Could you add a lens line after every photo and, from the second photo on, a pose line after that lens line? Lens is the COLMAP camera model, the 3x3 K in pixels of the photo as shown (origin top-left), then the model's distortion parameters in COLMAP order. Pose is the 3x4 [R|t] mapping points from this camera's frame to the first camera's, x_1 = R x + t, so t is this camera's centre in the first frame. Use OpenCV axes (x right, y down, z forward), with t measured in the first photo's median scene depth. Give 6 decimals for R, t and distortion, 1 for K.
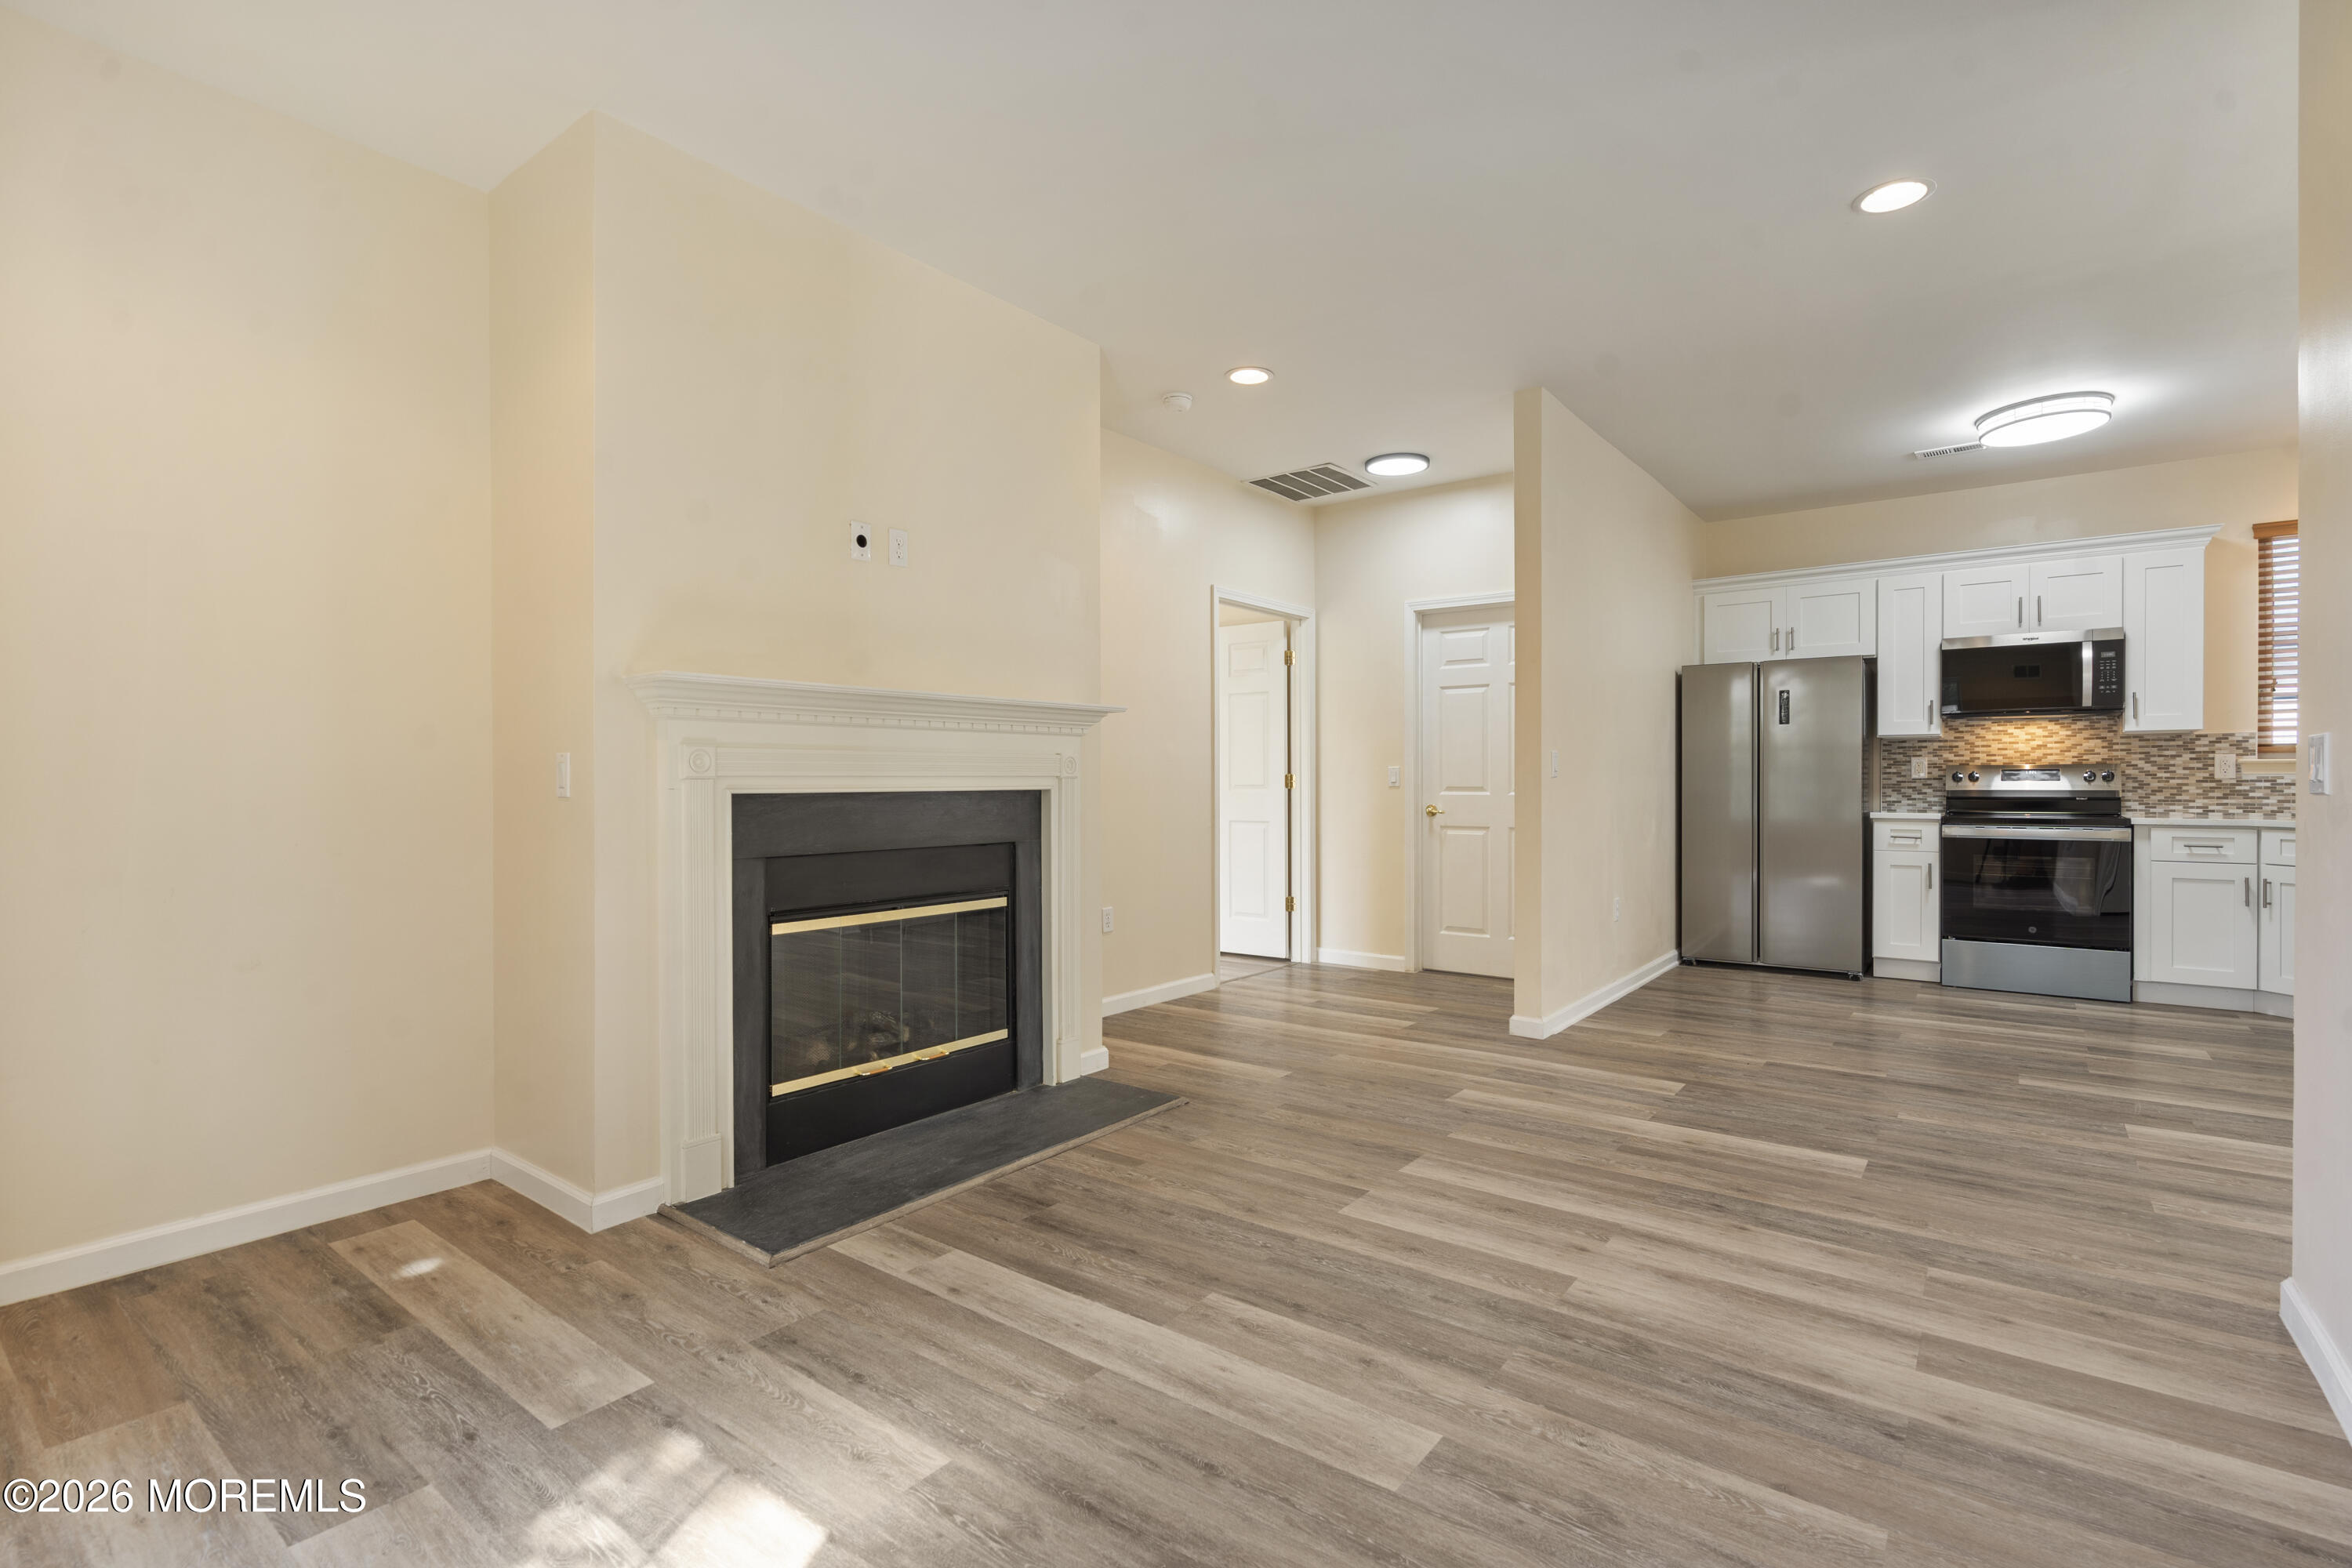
lens RADIAL K [[1086.9, 0, 1180.4], [0, 1086.9, 786.5], [0, 0, 1]] dist [-0.000222, -0.000496]
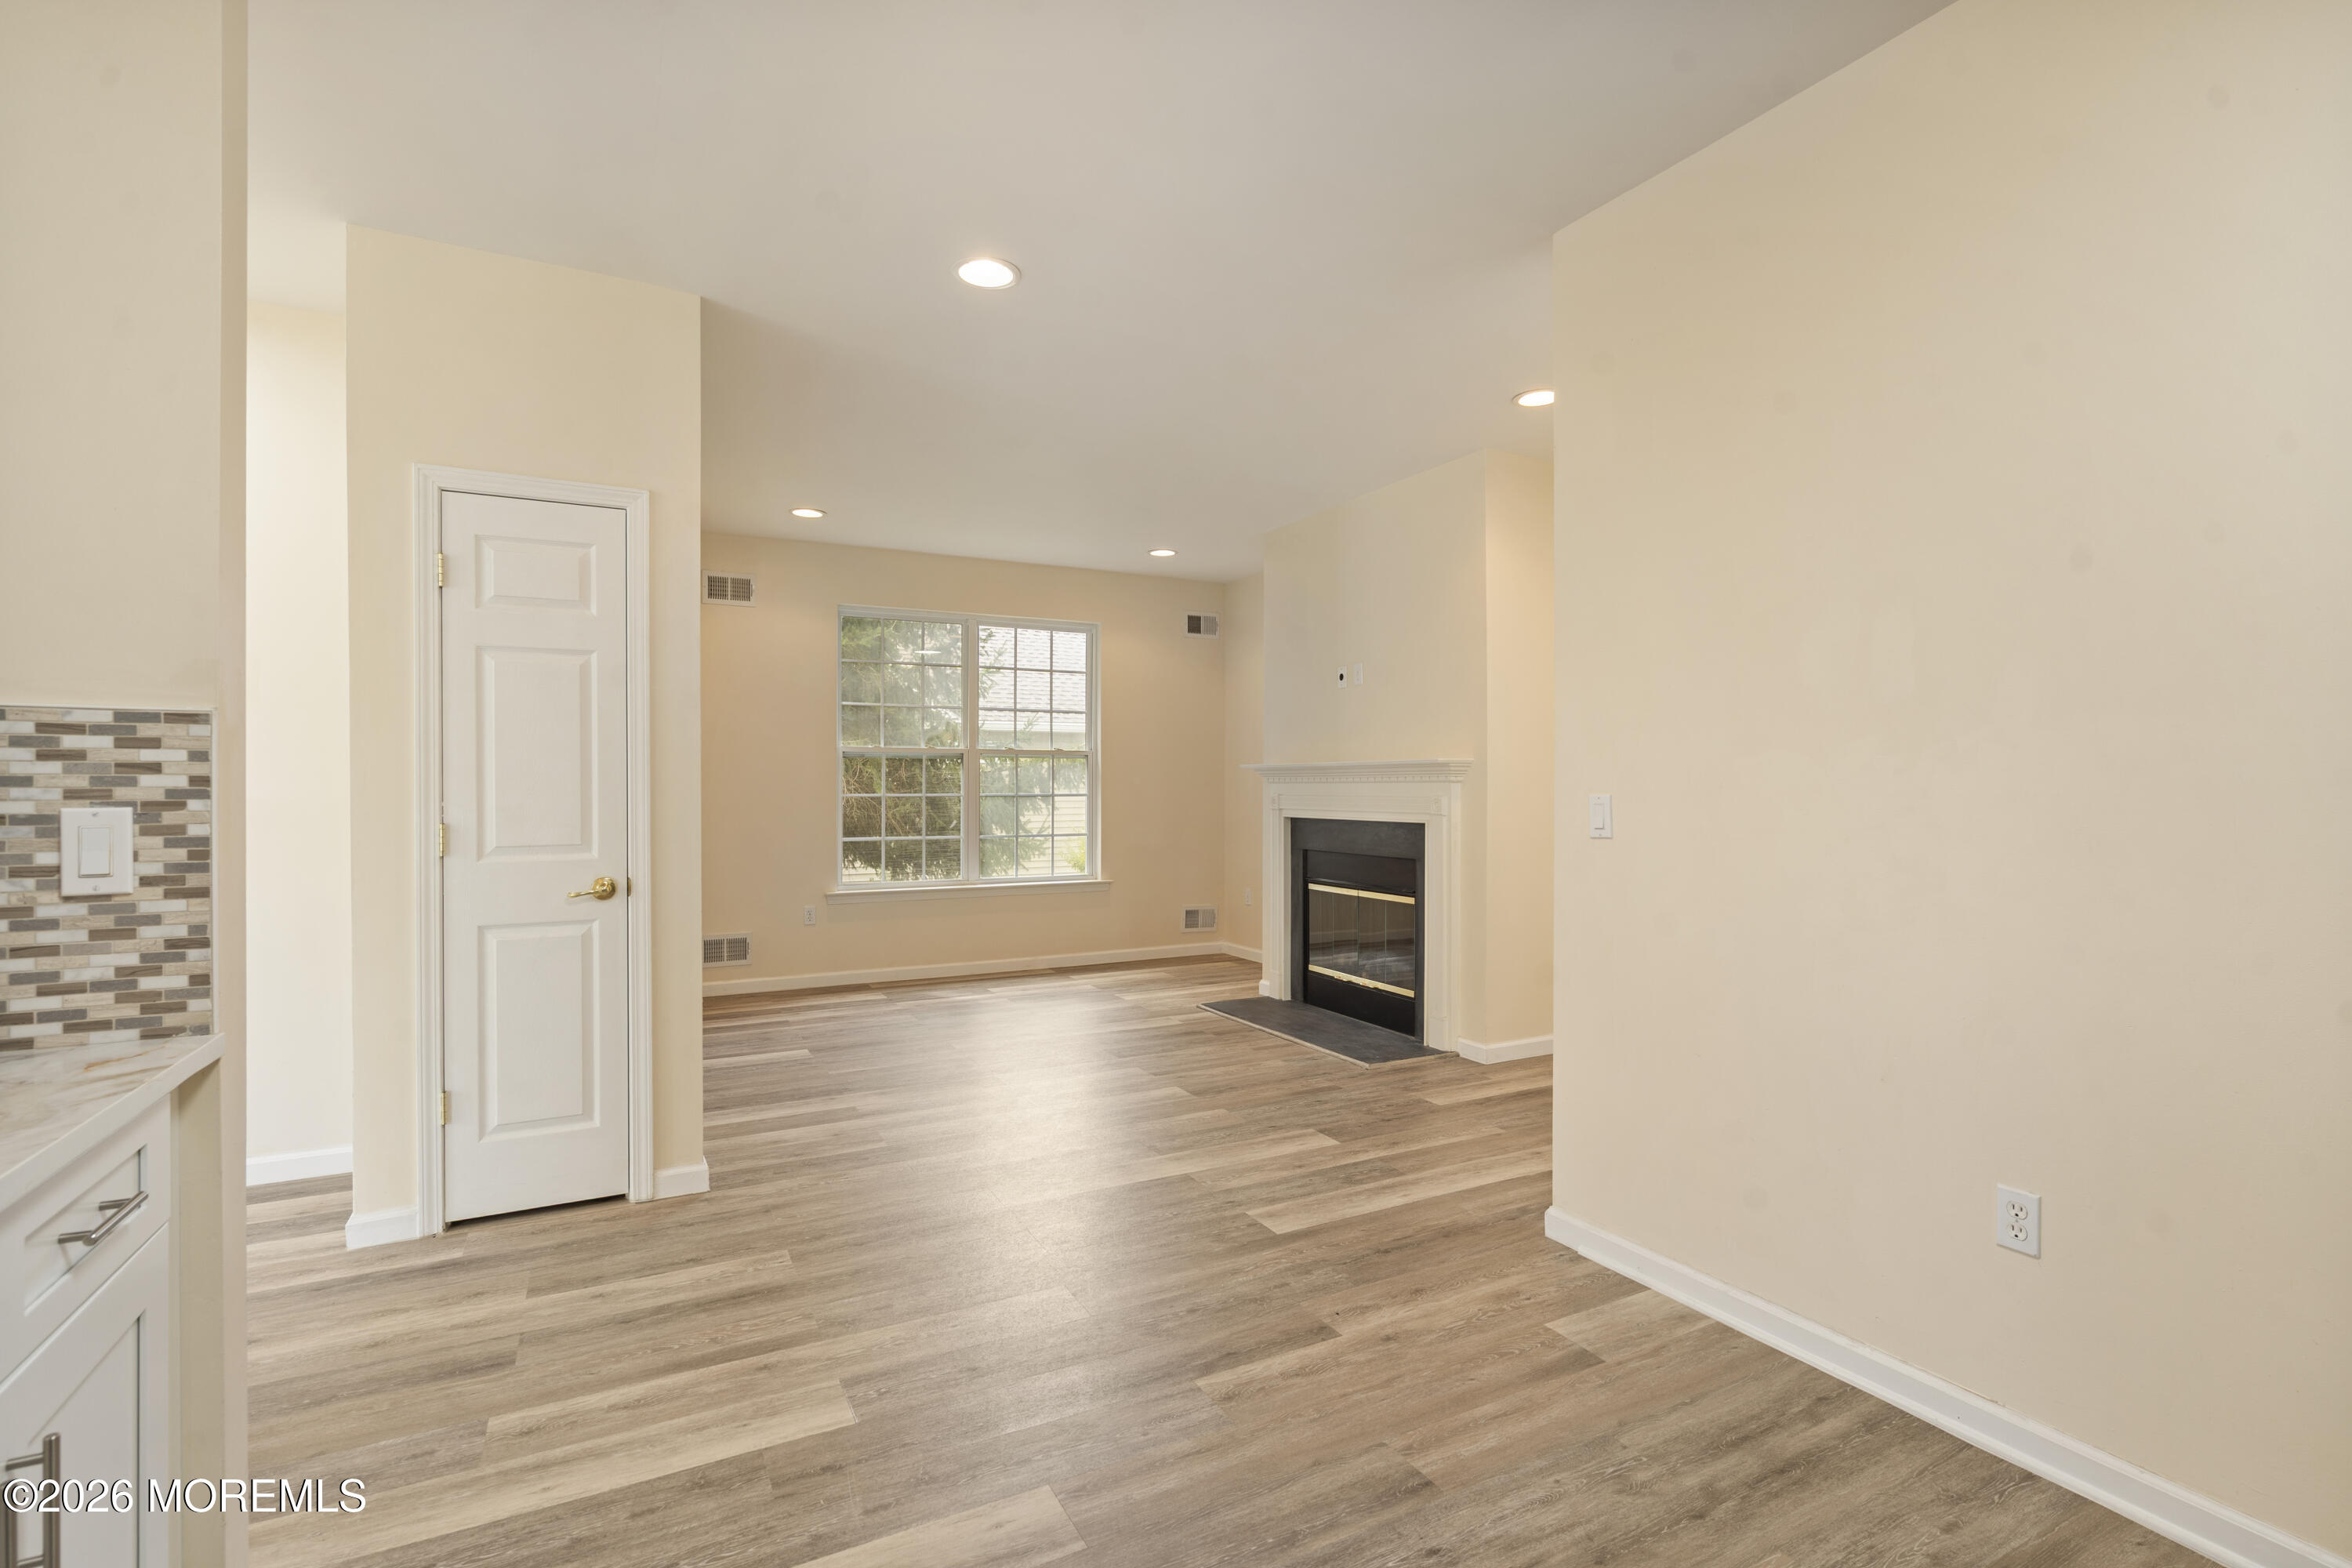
lens RADIAL K [[1082.2, 0, 1182.6], [0, 1082.2, 768.0], [0, 0, 1]] dist [-0.014981, 0.000196]
pose [[-0.412286, -0.011200, -0.910986, 1.148320], [-0.003078, 0.999936, -0.010900, -0.046425], [0.911049, -0.001690, -0.412294, 1.205789]]
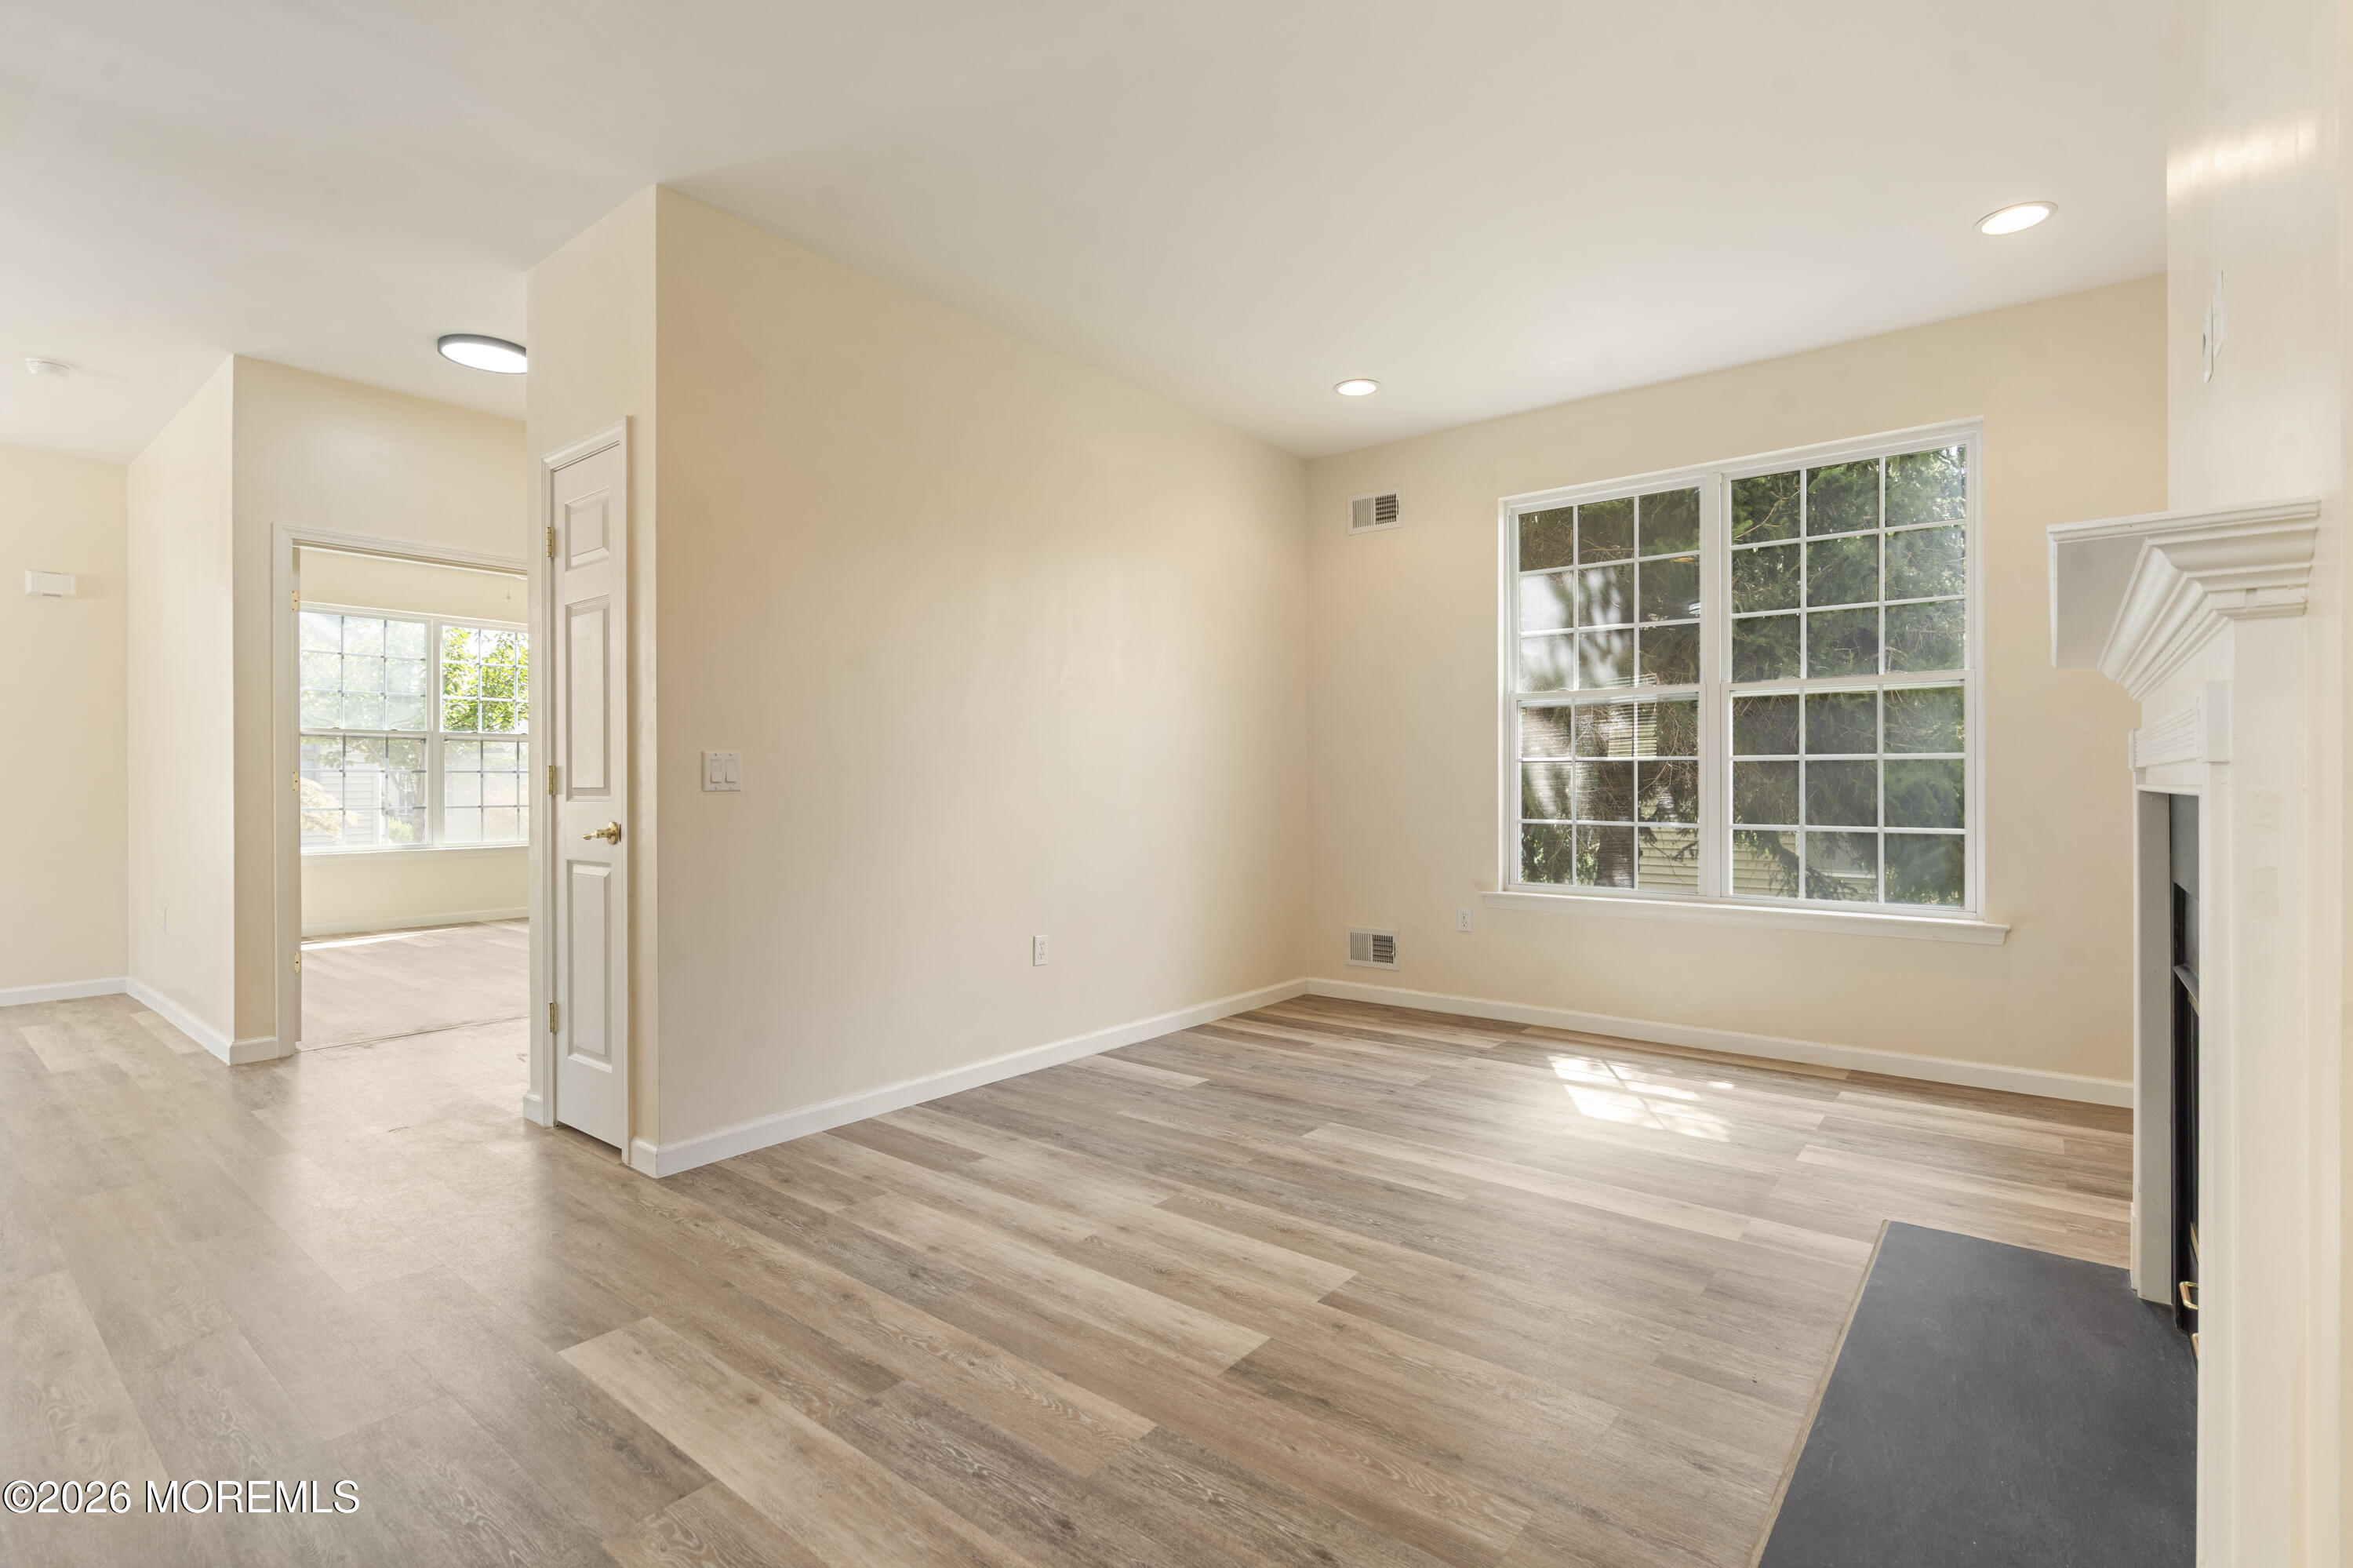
lens RADIAL K [[1087.4, 0, 1181.3], [0, 1087.4, 782.9], [0, 0, 1]] dist [-0.004618, 0.000309]
pose [[-0.999736, 0.005341, 0.022333, 0.179343], [0.005496, 0.999961, 0.006911, -0.005565], [-0.022295, 0.007032, -0.999727, 1.267572]]
